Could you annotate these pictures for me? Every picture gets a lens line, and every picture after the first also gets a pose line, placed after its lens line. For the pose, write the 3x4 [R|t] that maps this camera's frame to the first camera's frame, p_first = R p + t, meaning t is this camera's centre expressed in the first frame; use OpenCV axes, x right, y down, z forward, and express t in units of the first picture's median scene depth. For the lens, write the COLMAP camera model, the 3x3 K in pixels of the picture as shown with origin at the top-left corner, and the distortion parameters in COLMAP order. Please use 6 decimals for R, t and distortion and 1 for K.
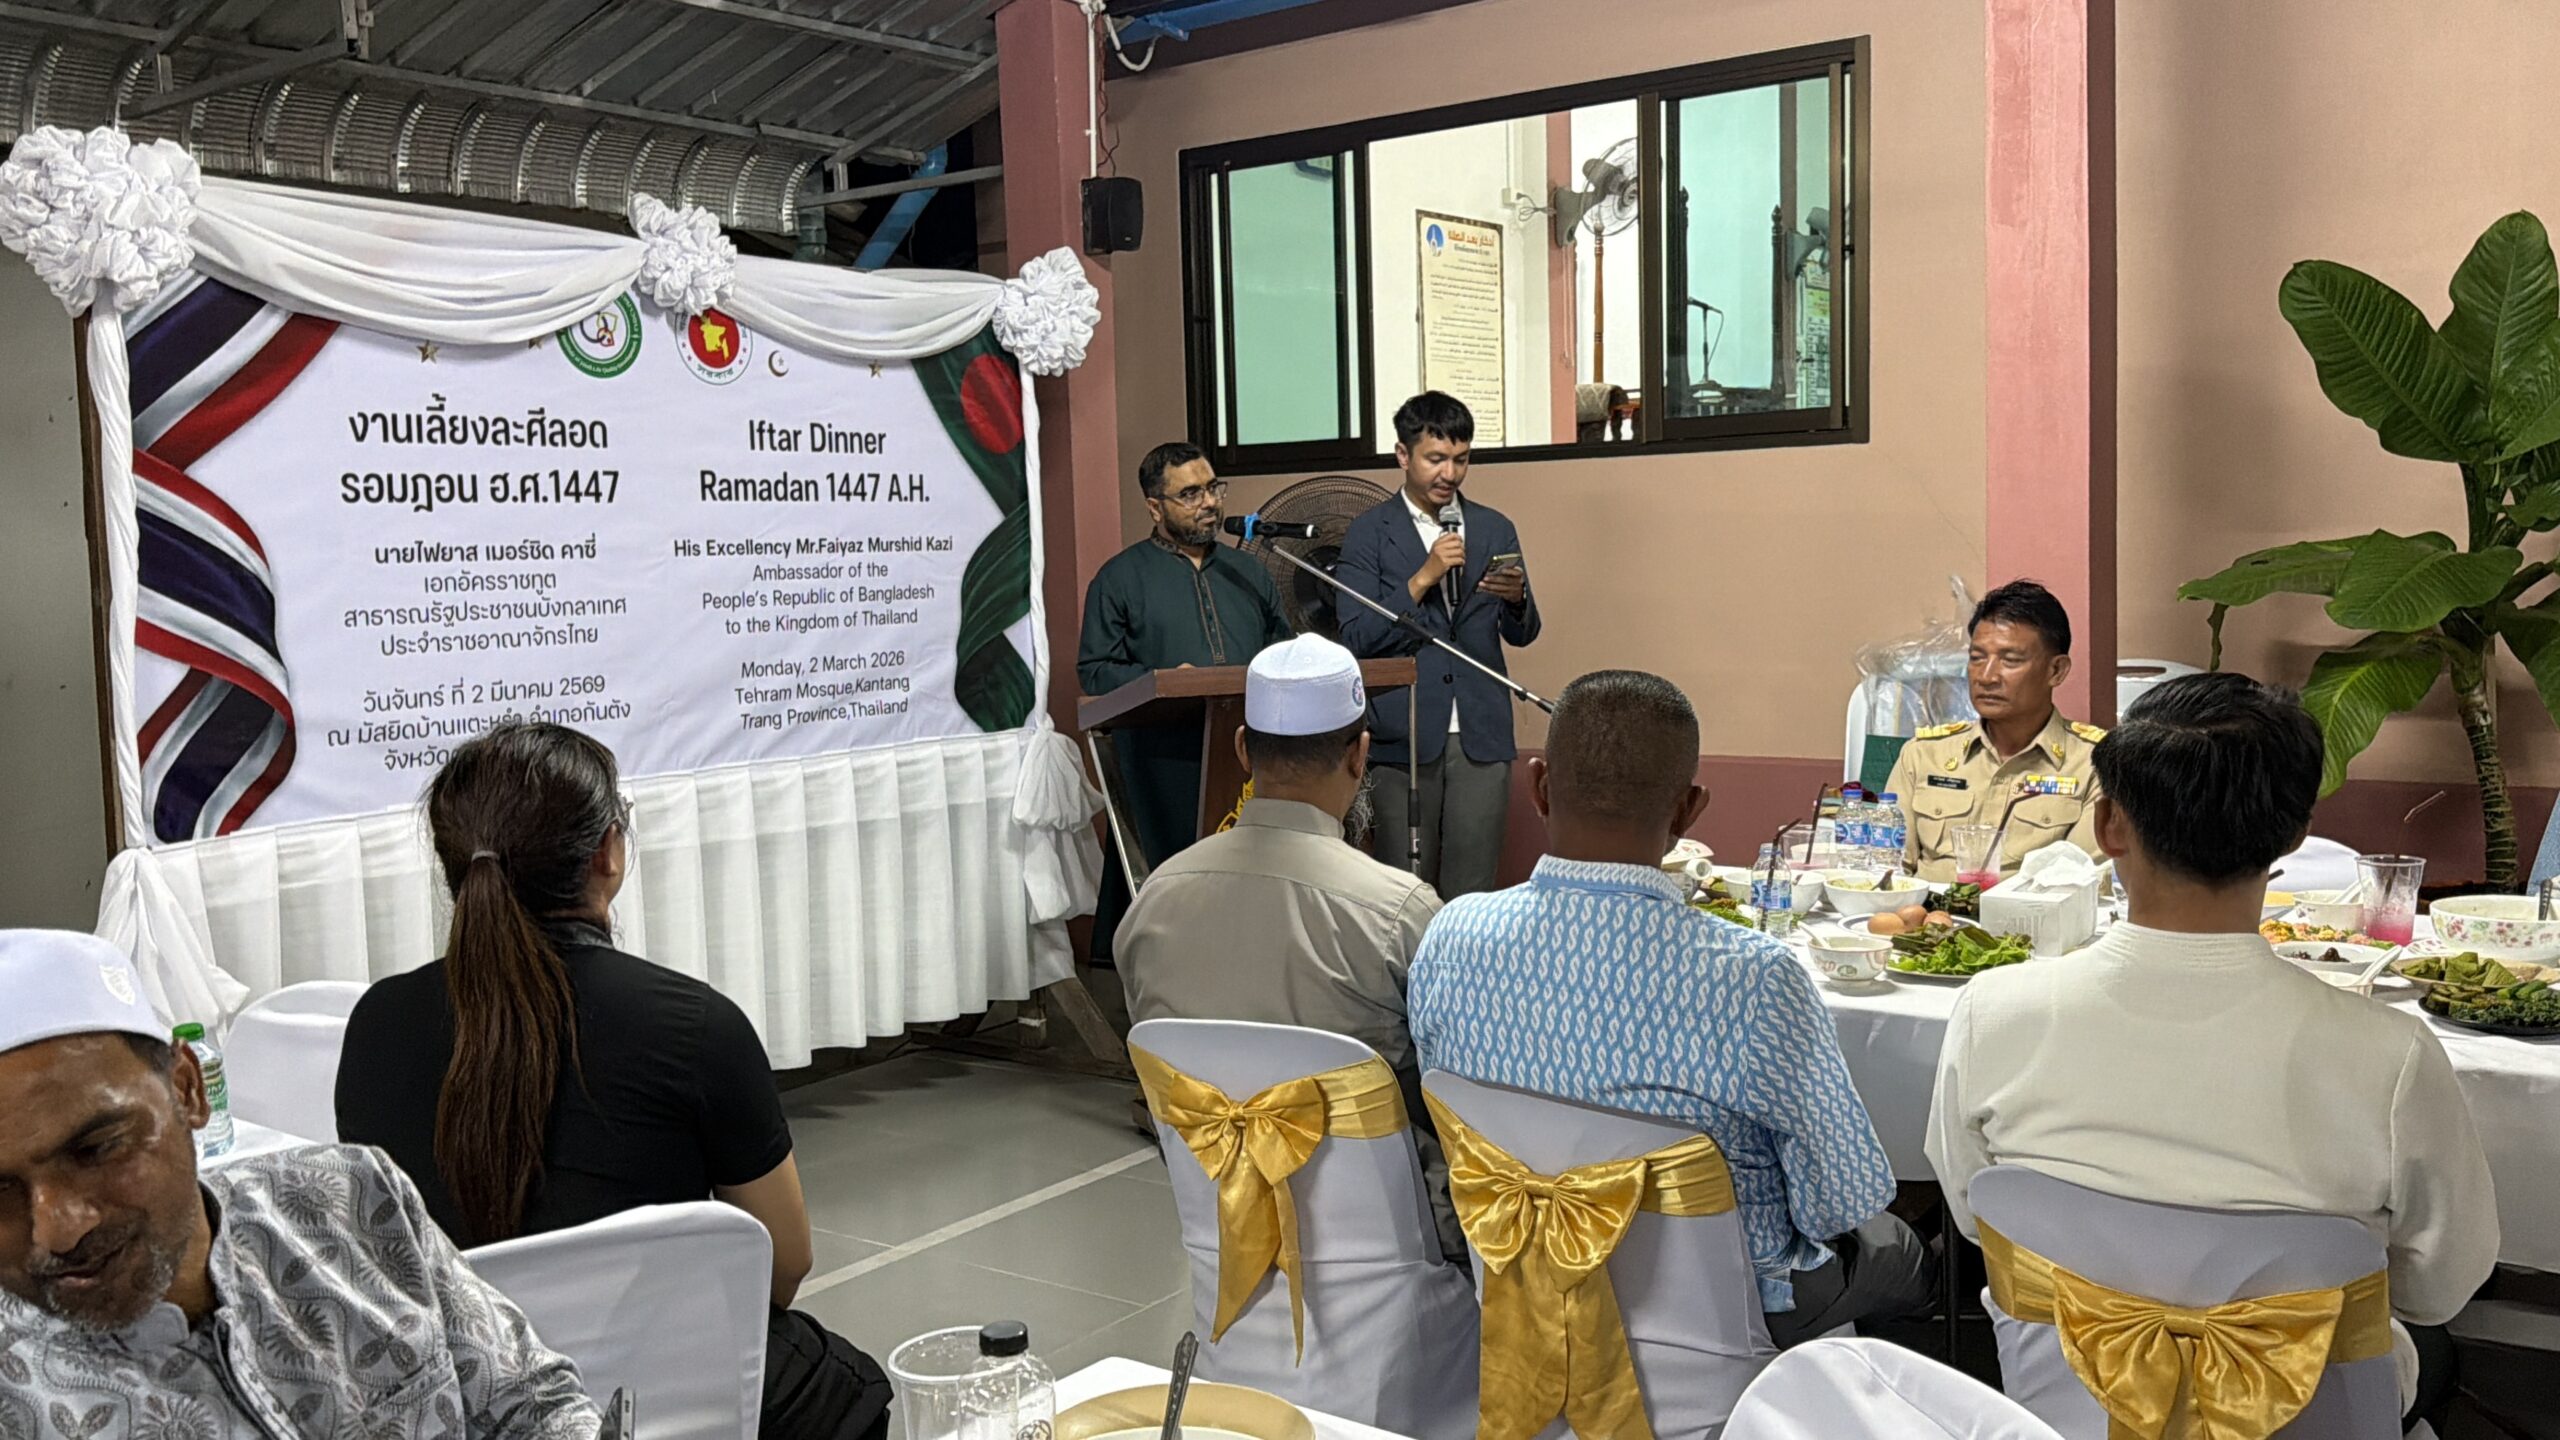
lens RADIAL K [[2108.7, 0, 1266.1], [0, 2108.7, 709.9], [0, 0, 1]] dist [0.126383, -0.183340]
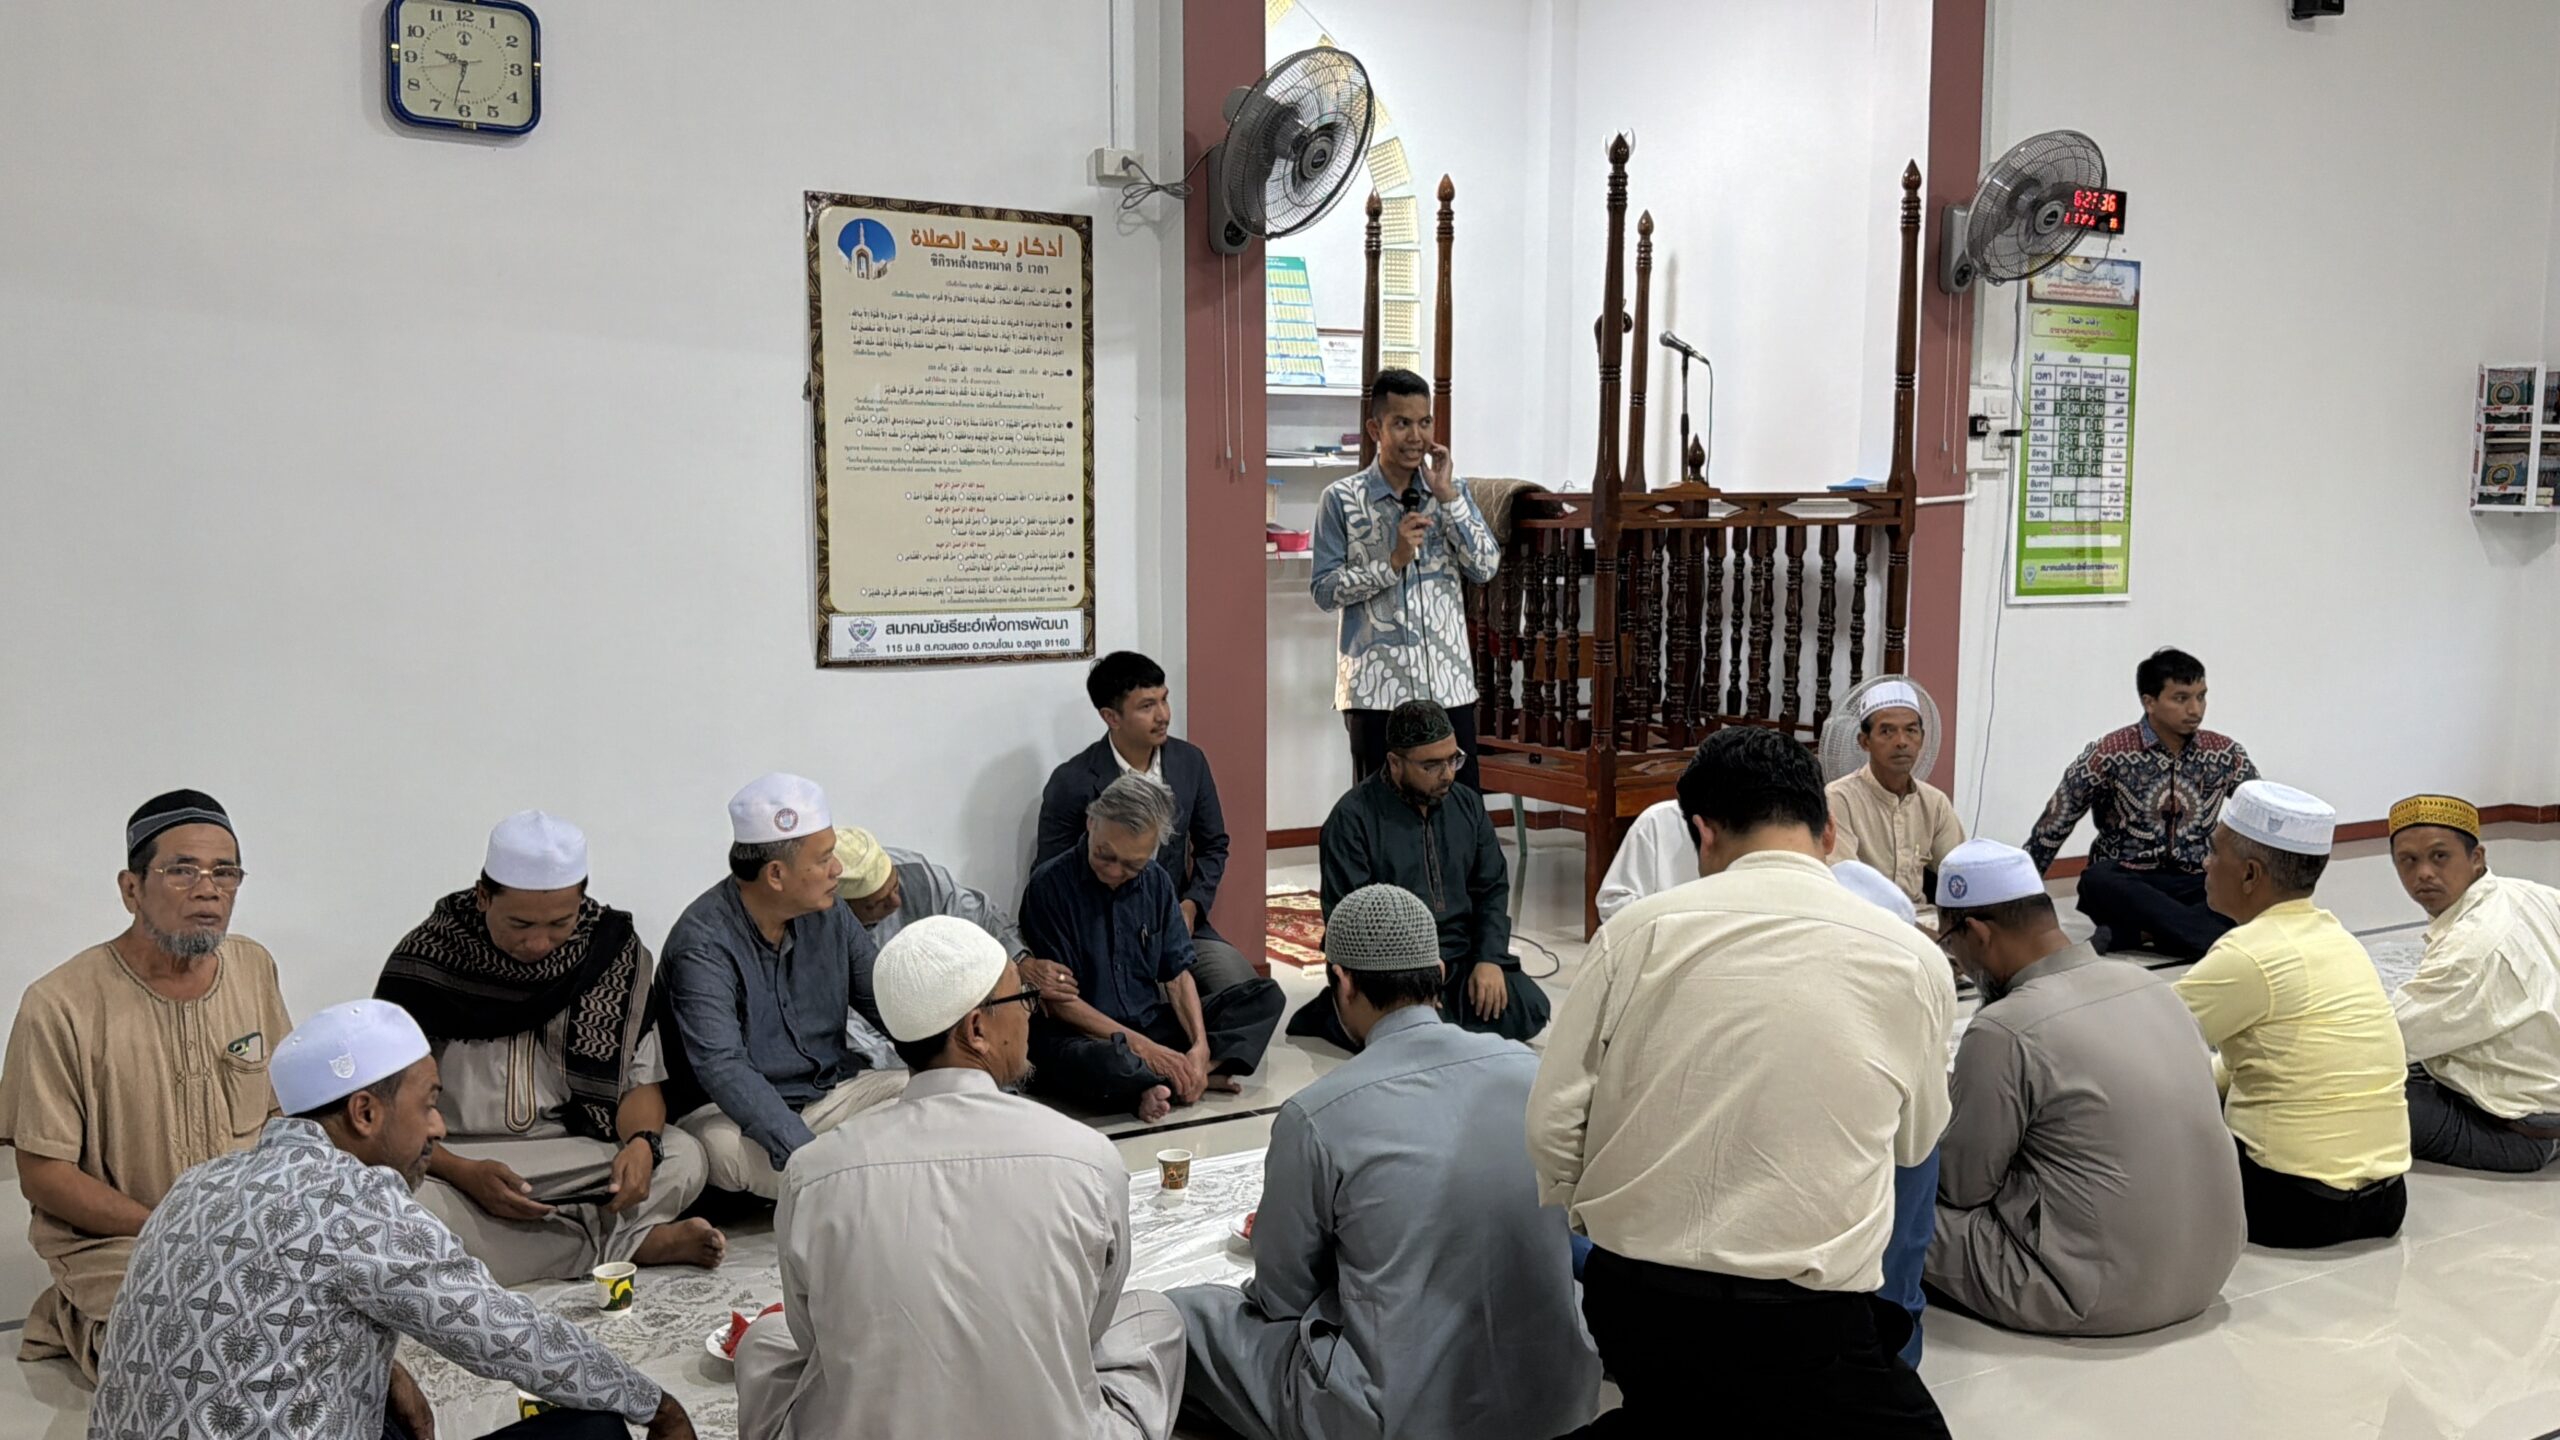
lens RADIAL K [[2108.7, 0, 1266.1], [0, 2108.7, 709.9], [0, 0, 1]] dist [0.126383, -0.183340]
pose [[0.922616, 0.070932, -0.379142, 0.370774], [-0.065302, 0.997481, 0.027706, -0.120137], [0.380152, -0.000803, 0.924924, 0.512759]]
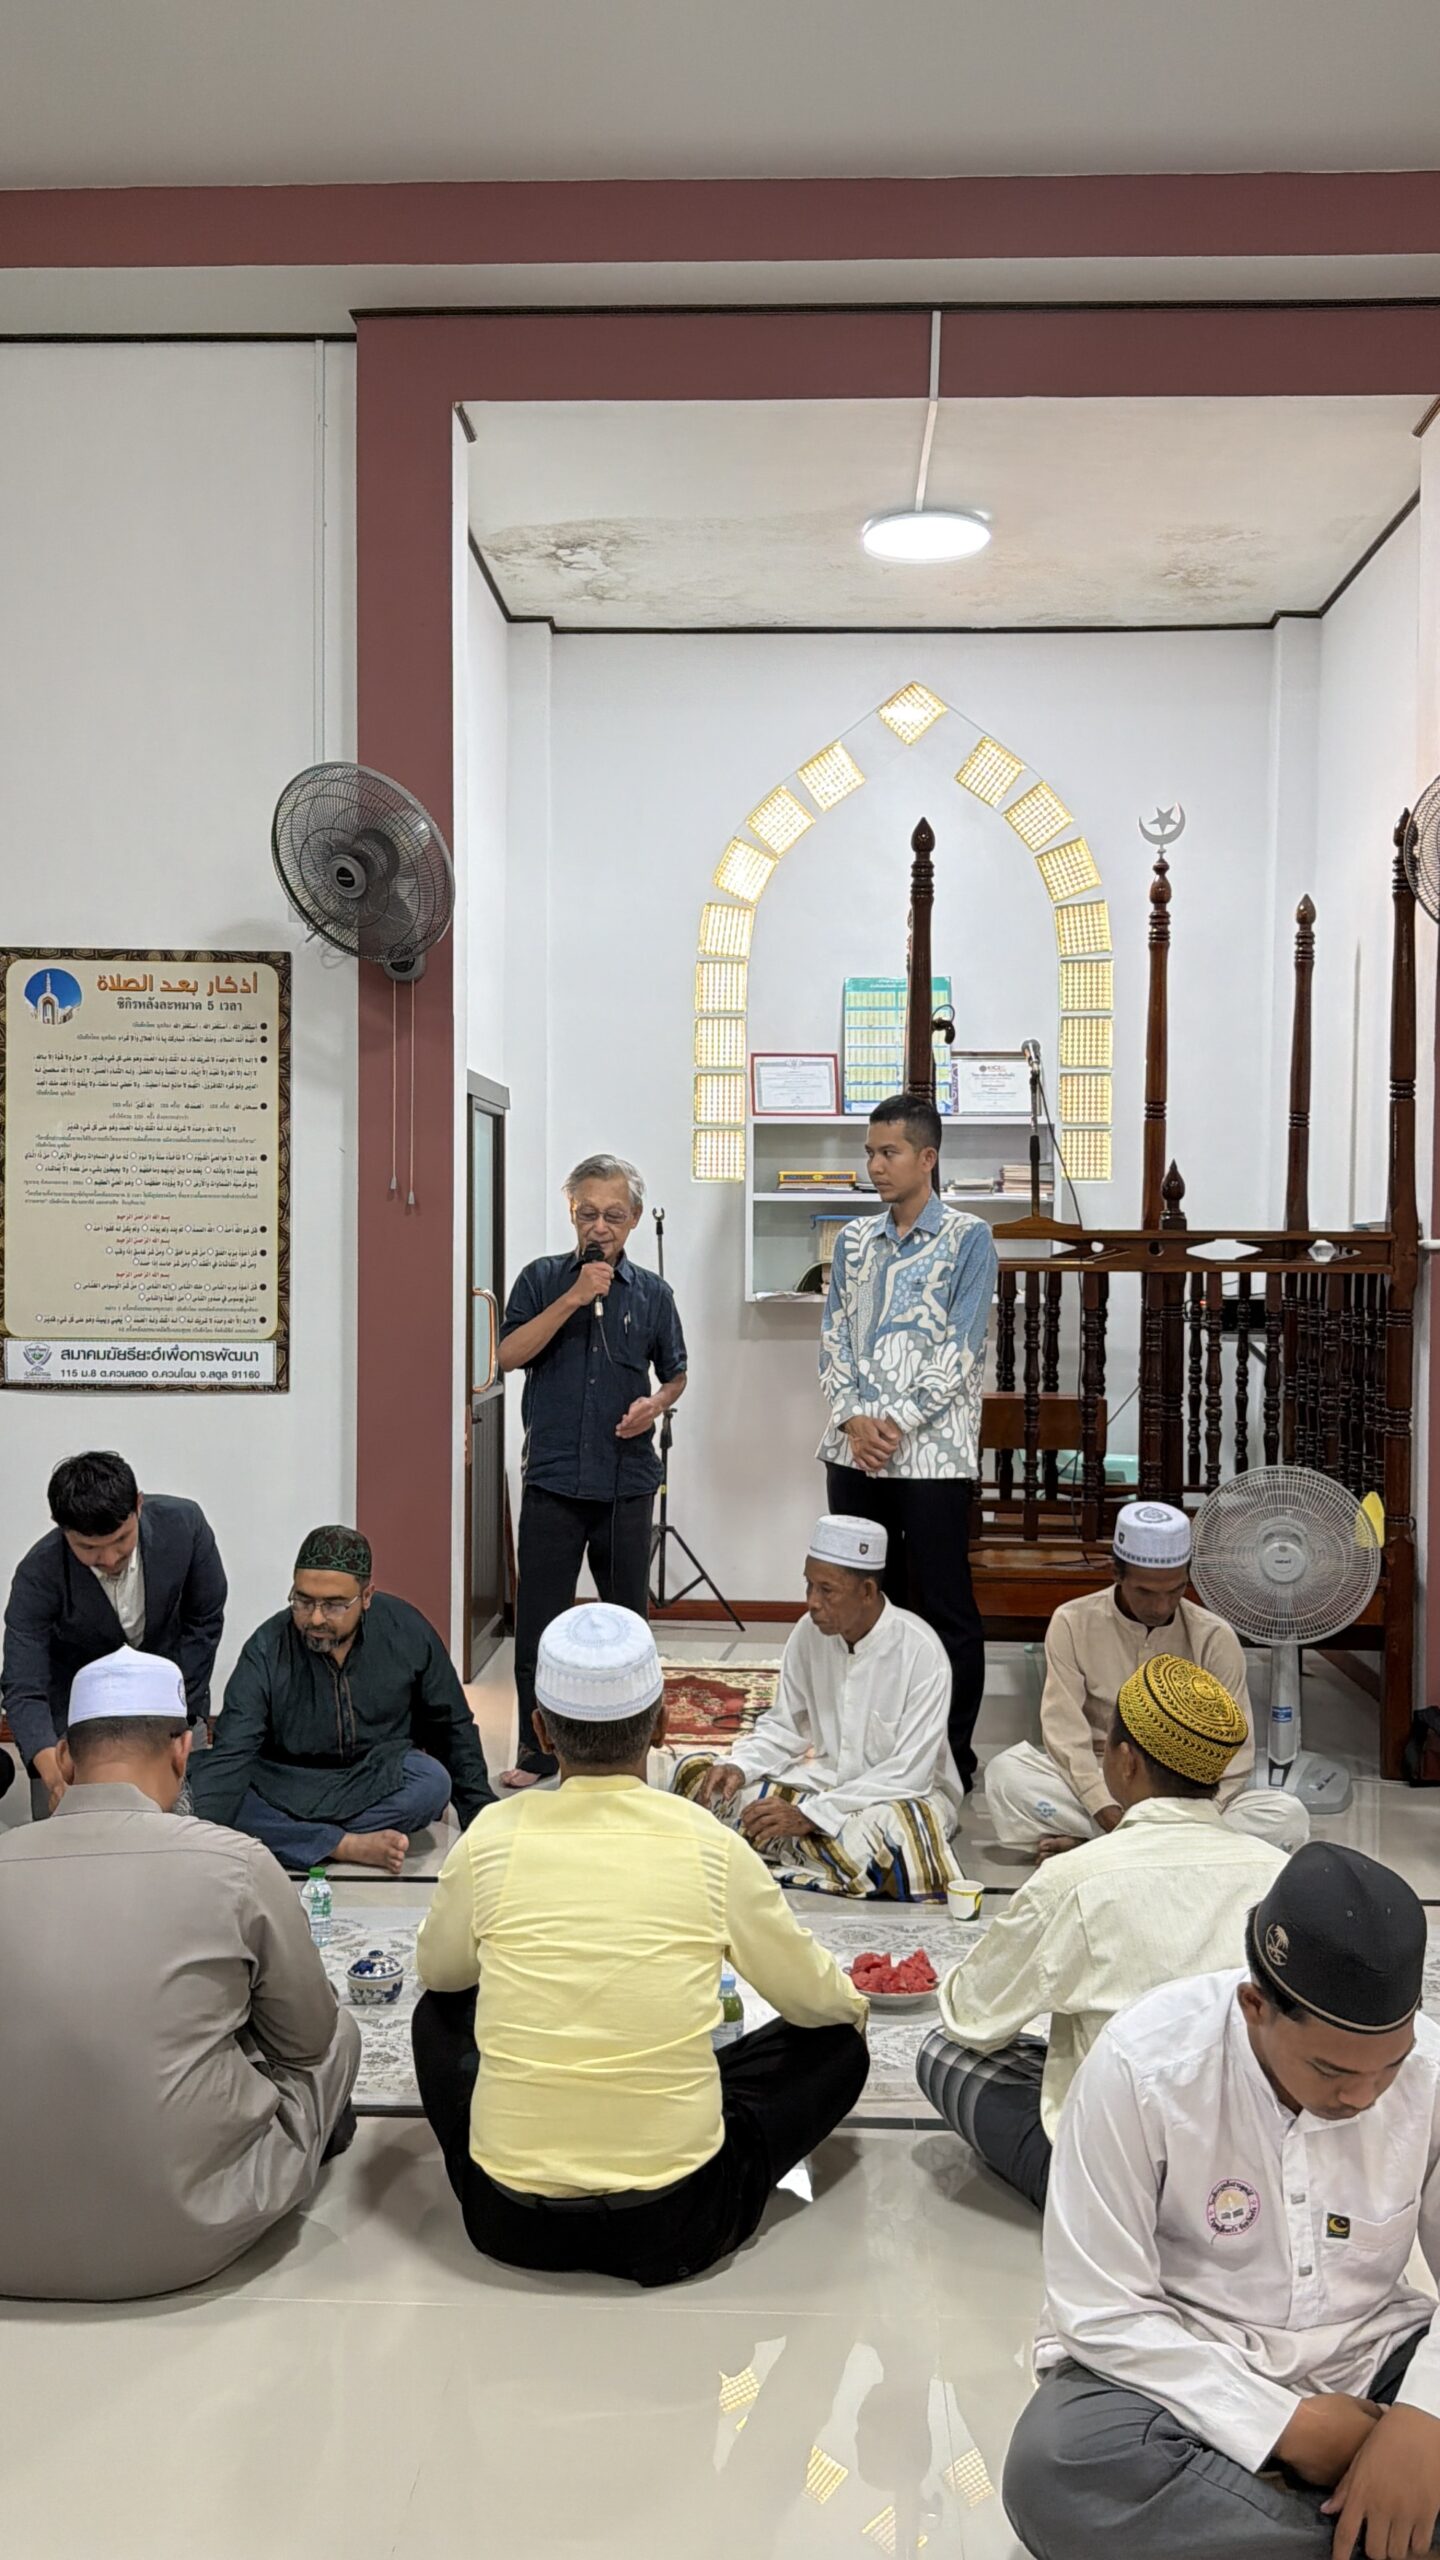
lens RADIAL K [[2108.7, 0, 720.0], [0, 2108.7, 1280.0], [0, 0, 1]] dist [0.126383, -0.183340]
pose [[0.571656, 0.053027, -0.818778, 0.631751], [-0.100186, 0.994953, -0.005511, -0.152754], [0.814354, 0.085181, 0.574083, 0.785457]]
